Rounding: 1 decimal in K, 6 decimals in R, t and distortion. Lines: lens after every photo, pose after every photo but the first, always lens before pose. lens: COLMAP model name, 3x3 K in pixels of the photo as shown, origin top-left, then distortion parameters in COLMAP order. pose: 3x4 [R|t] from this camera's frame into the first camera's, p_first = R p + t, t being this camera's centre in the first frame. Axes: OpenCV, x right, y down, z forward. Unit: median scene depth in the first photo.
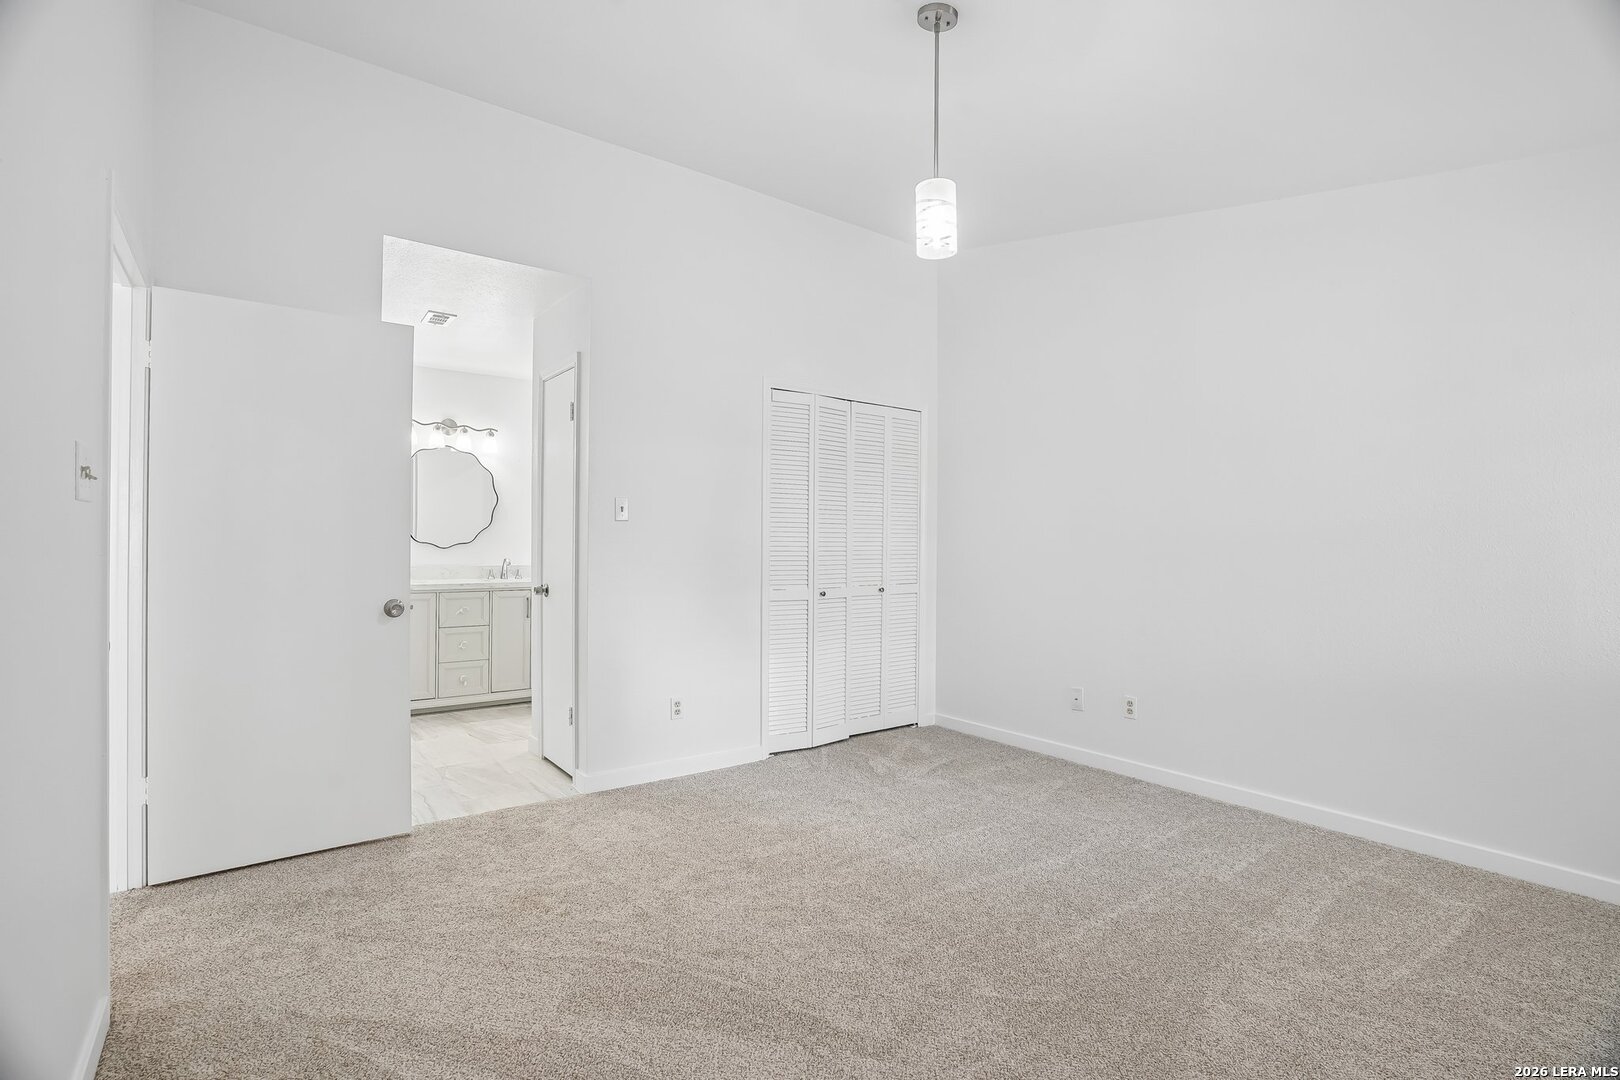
lens RADIAL K [[756.2, 0, 796.2], [0, 756.2, 547.0], [0, 0, 1]] dist [-0.079462, 0.033268]
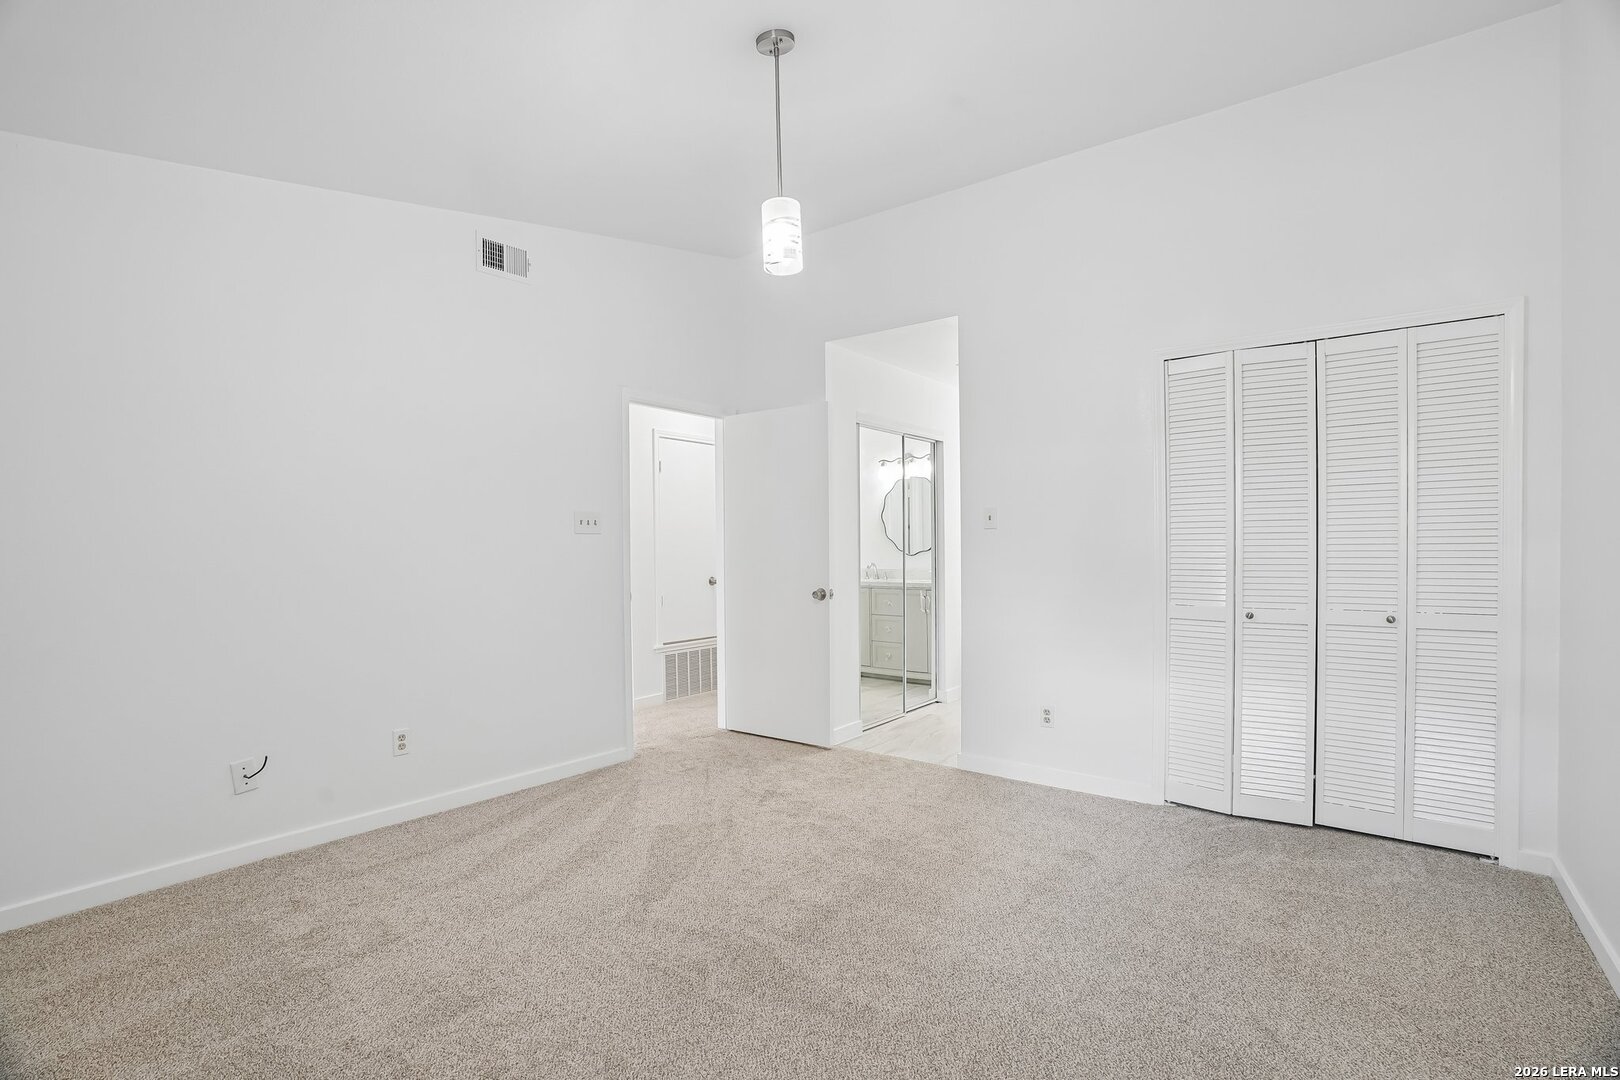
lens RADIAL K [[737.4, 0, 809.2], [0, 737.4, 558.7], [0, 0, 1]] dist [-0.025416, 0.000084]
pose [[0.268917, -0.003548, -0.963157, 0.748552], [-0.000515, 0.999993, -0.003828, 0.010712], [0.963163, 0.001525, 0.268913, 0.469041]]
